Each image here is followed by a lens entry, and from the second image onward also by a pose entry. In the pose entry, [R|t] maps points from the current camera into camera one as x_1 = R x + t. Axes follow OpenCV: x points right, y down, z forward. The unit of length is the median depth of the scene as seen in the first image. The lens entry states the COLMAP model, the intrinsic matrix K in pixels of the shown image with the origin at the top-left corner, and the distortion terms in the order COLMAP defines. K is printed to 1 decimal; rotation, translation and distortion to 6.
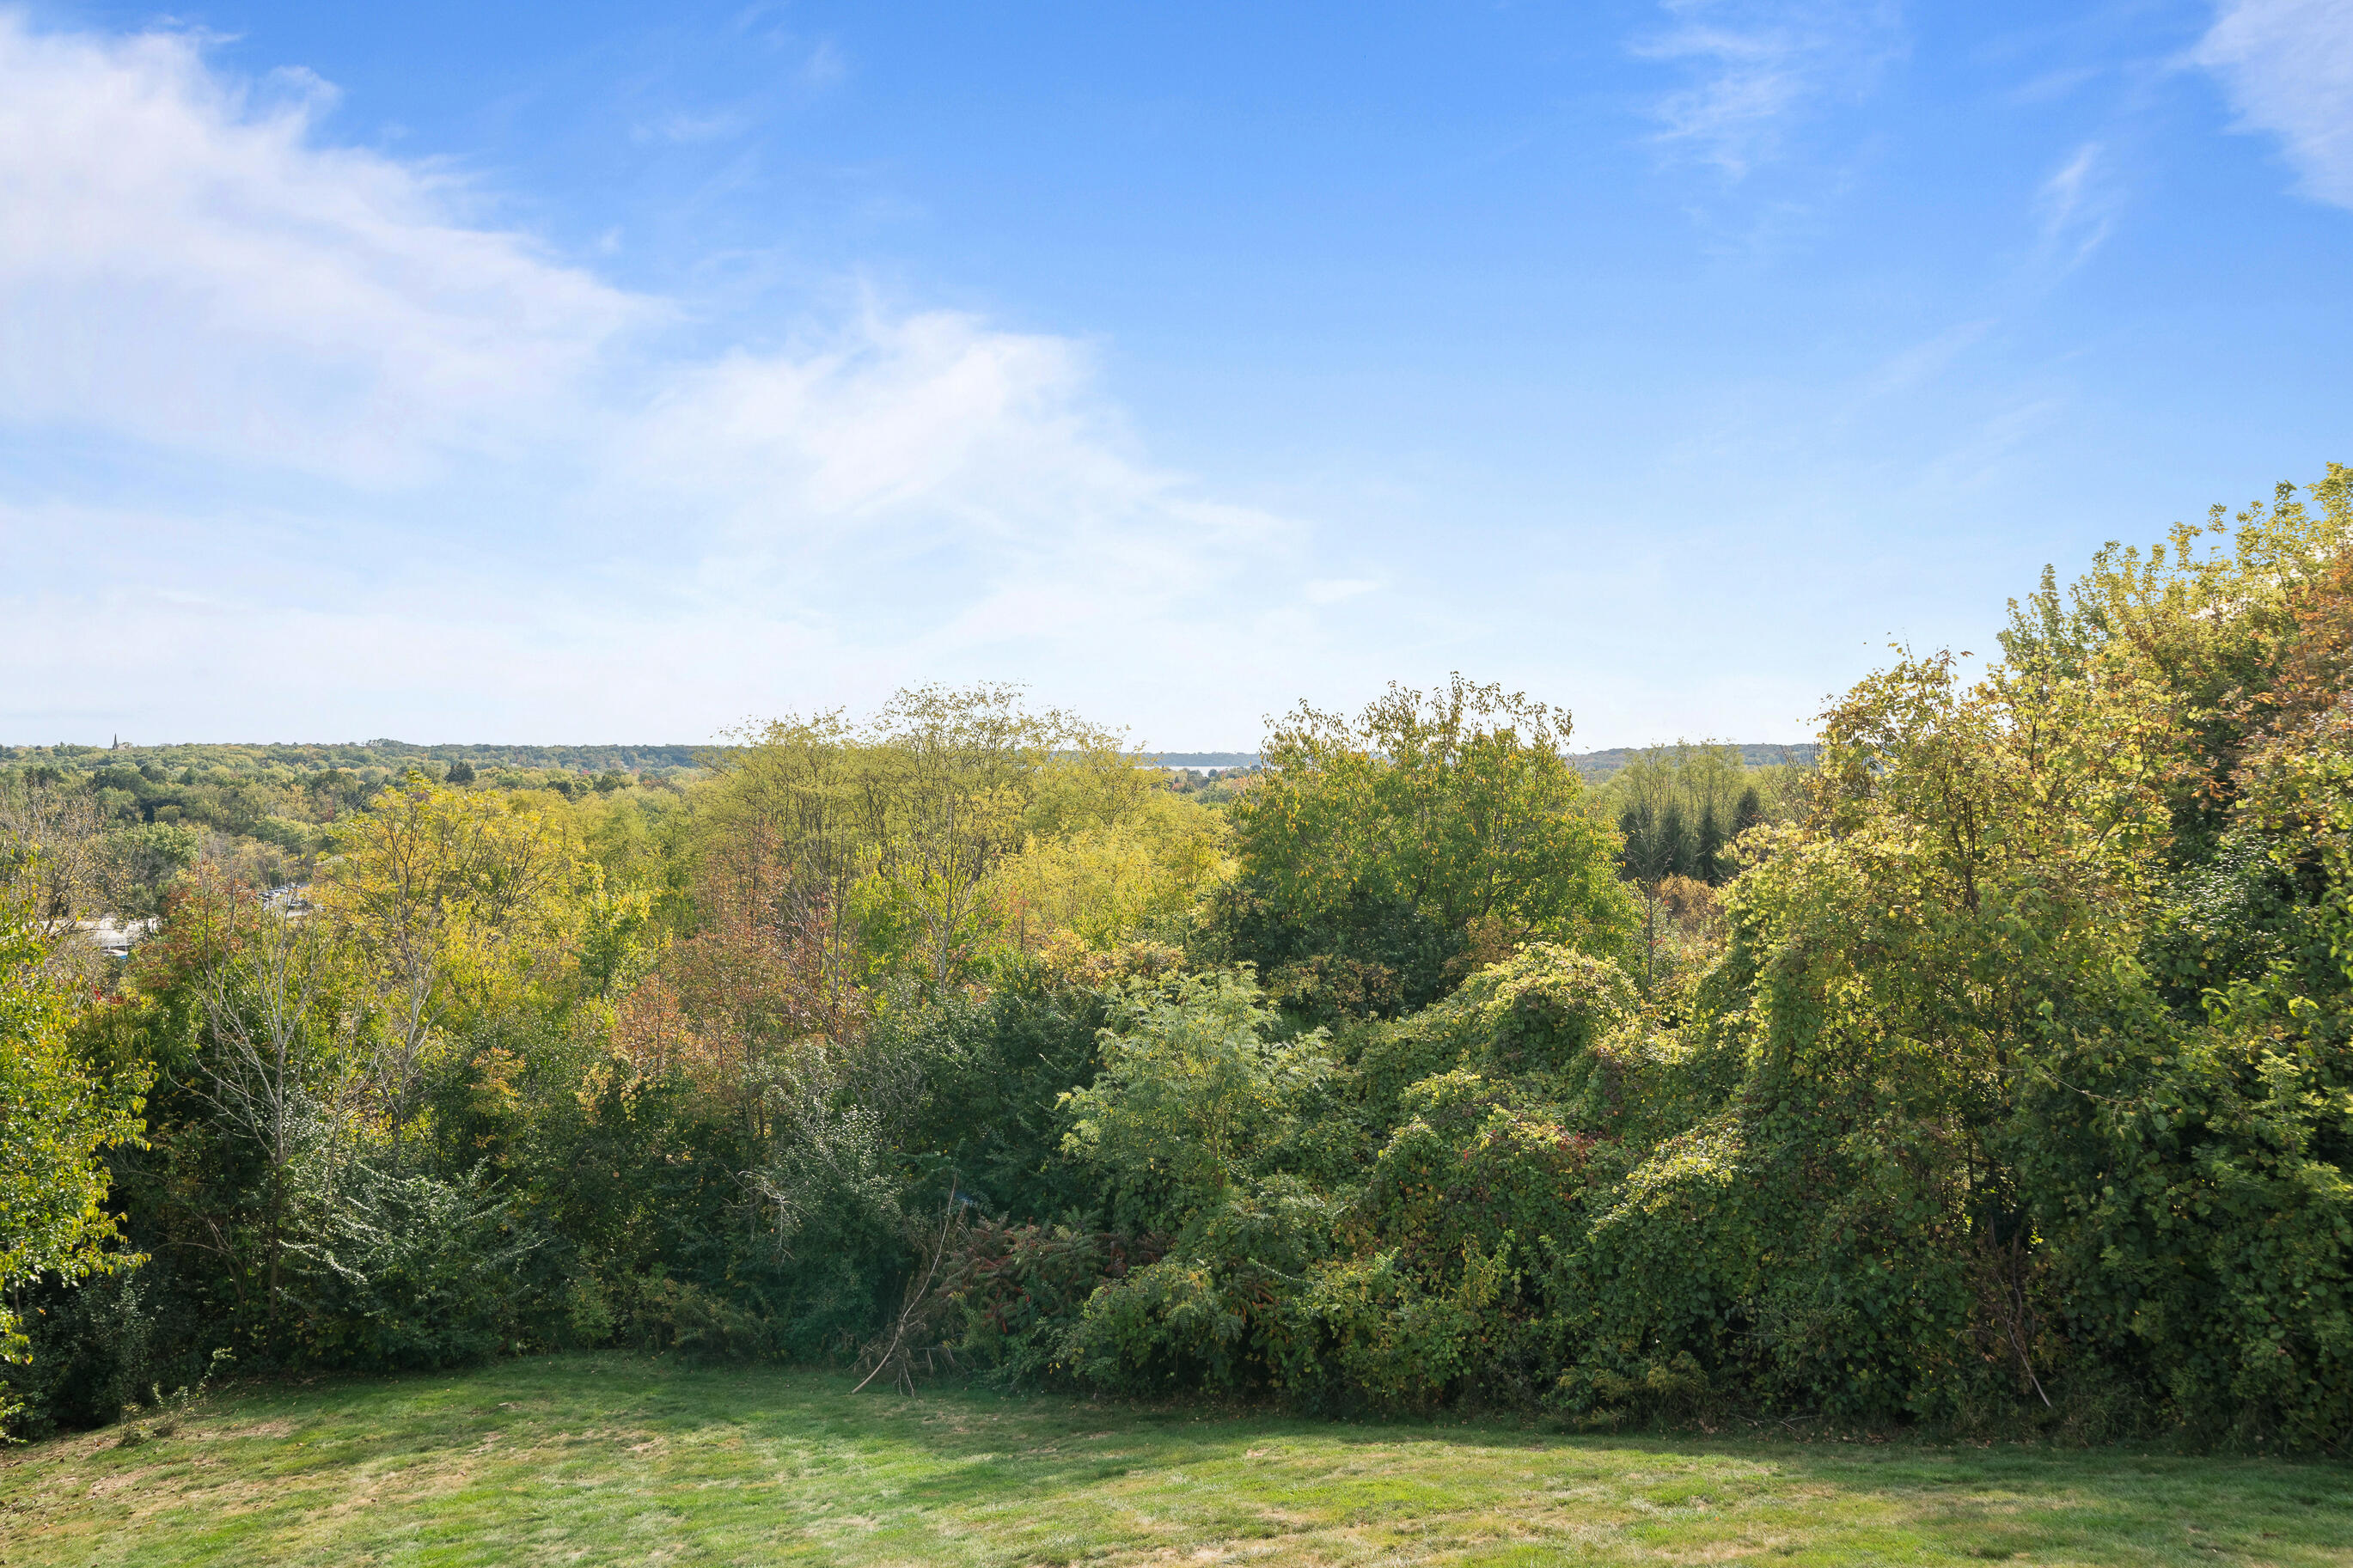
lens RADIAL K [[1598.1, 0, 1176.5], [0, 1598.1, 784.0], [0, 0, 1]] dist [0.004205, 0.001189]
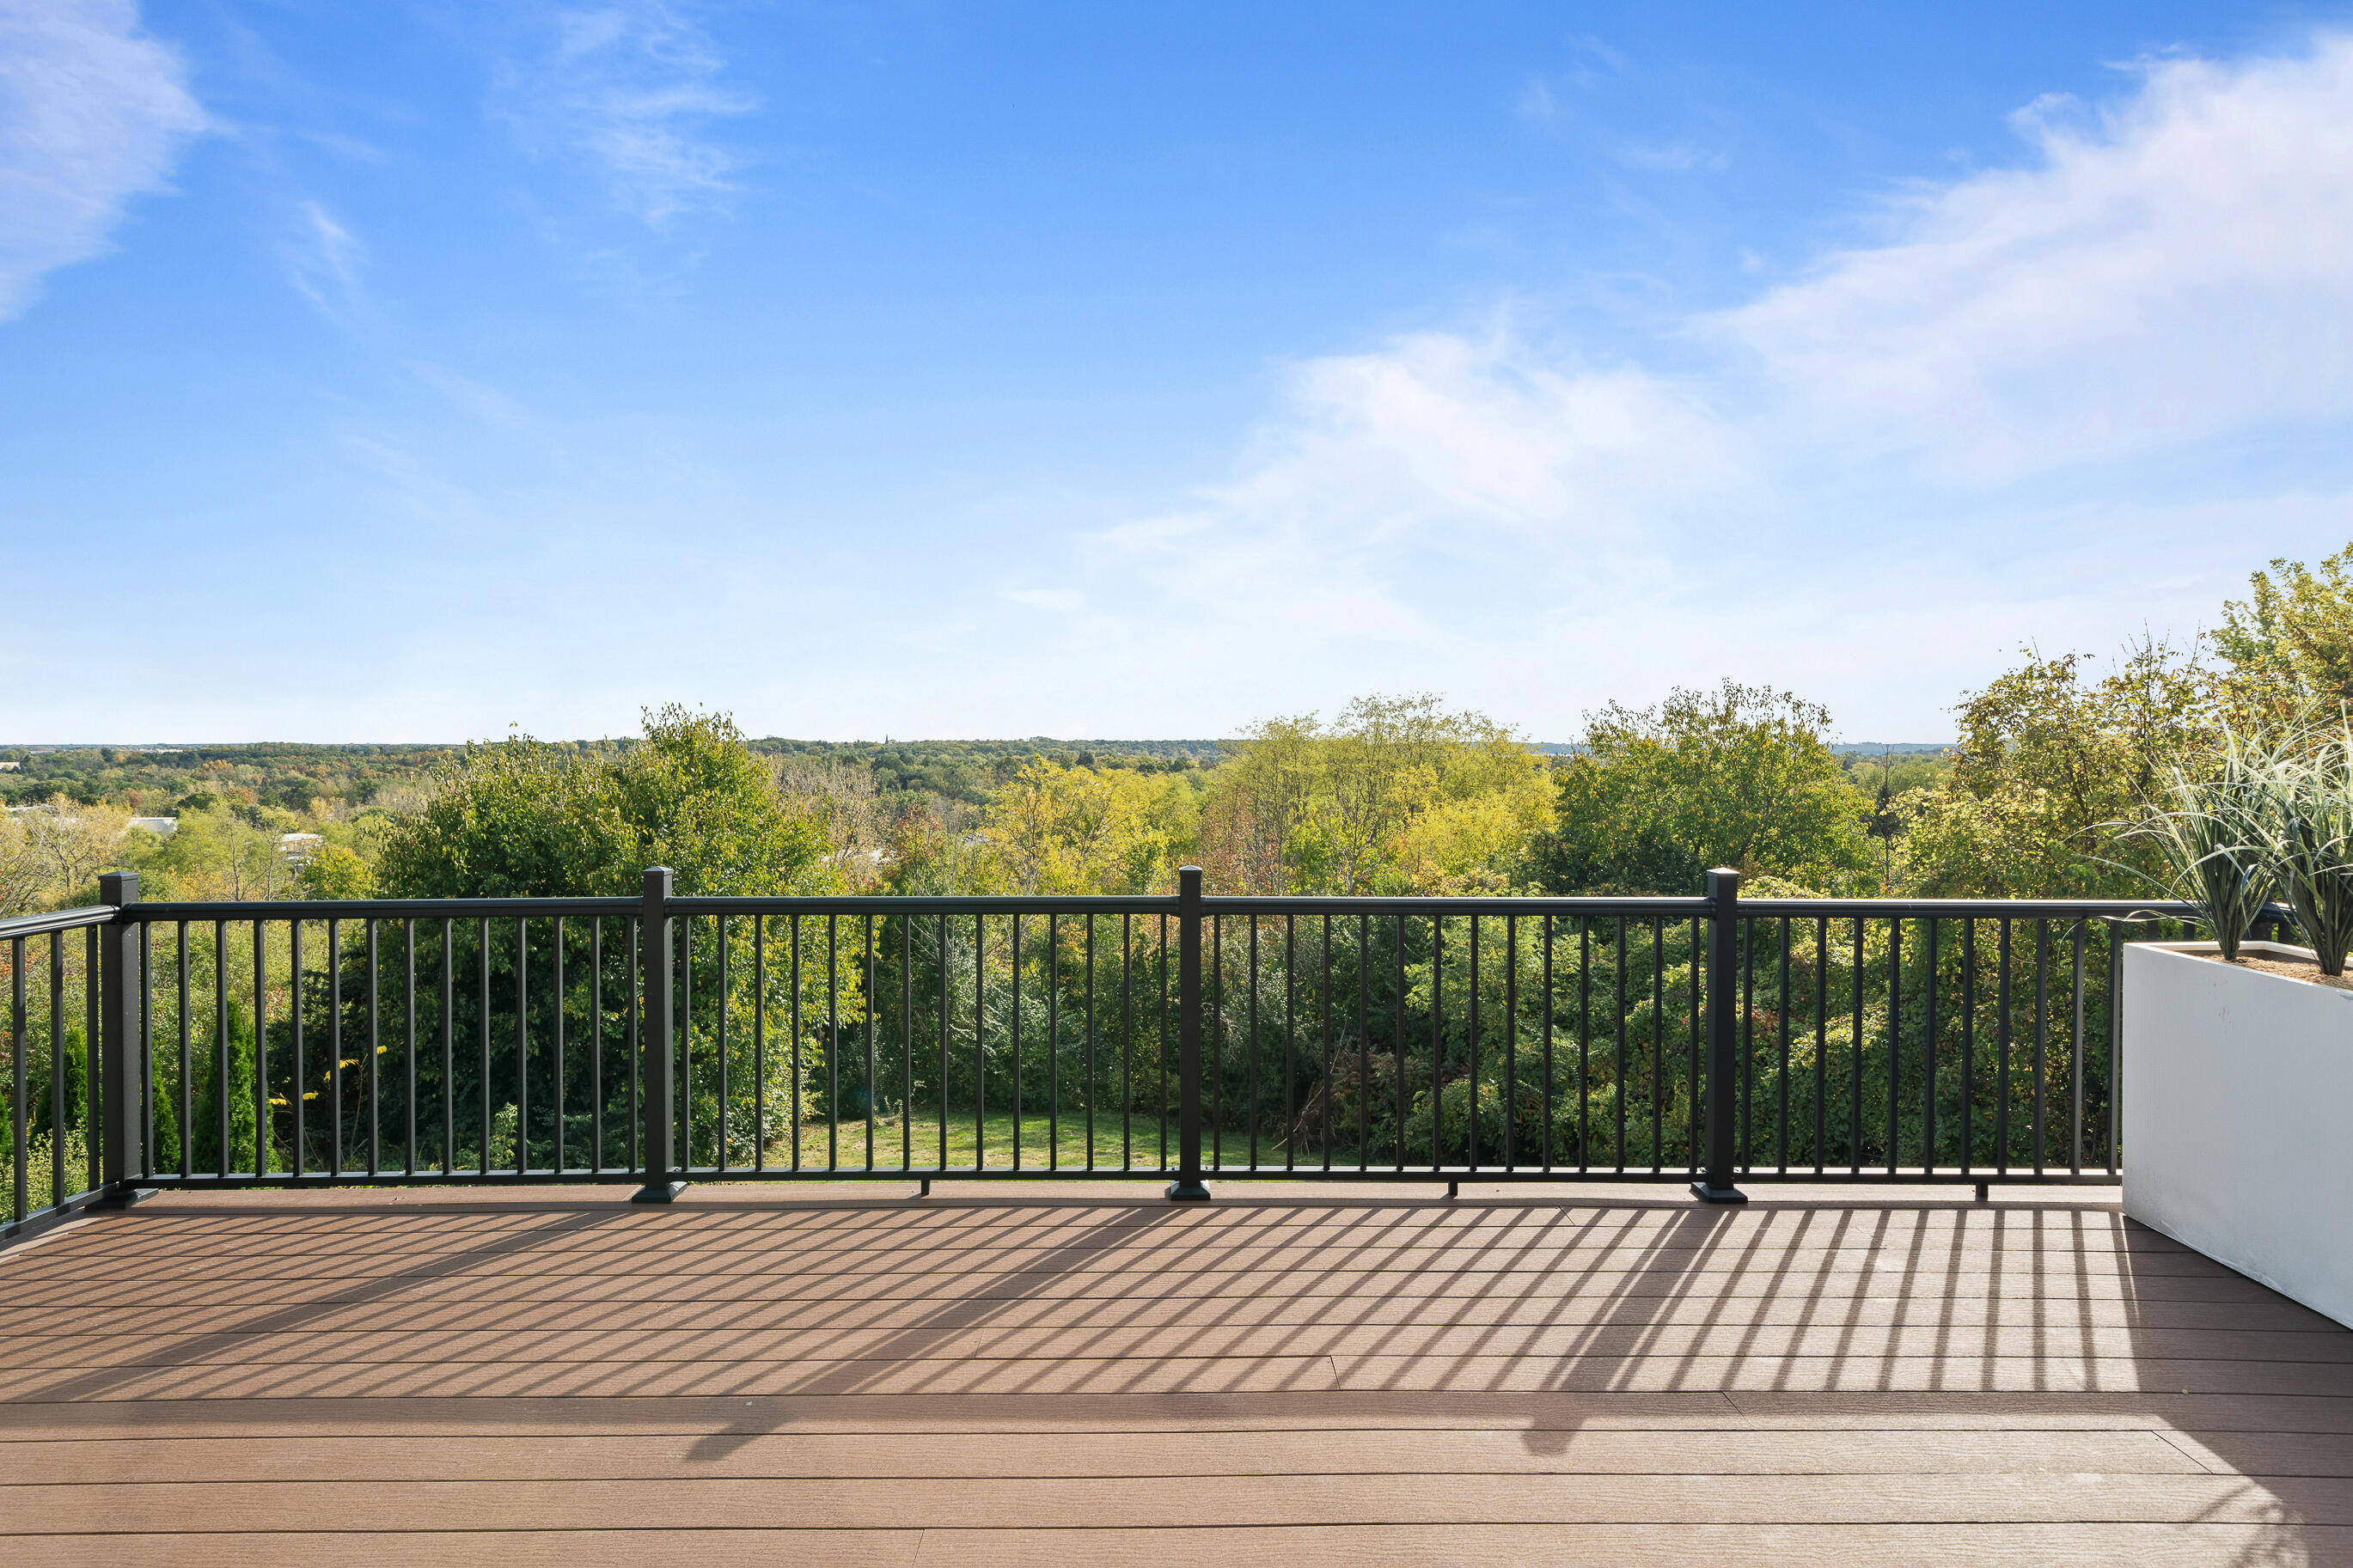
lens RADIAL K [[1177.5, 0, 1187.5], [0, 1177.5, 758.5], [0, 0, 1]] dist [0.001521, 0.000105]
pose [[0.943656, -0.001002, -0.330927, 0.080674], [-0.001504, 0.999972, -0.007316, 0.005933], [0.330925, 0.007401, 0.943628, -0.091279]]
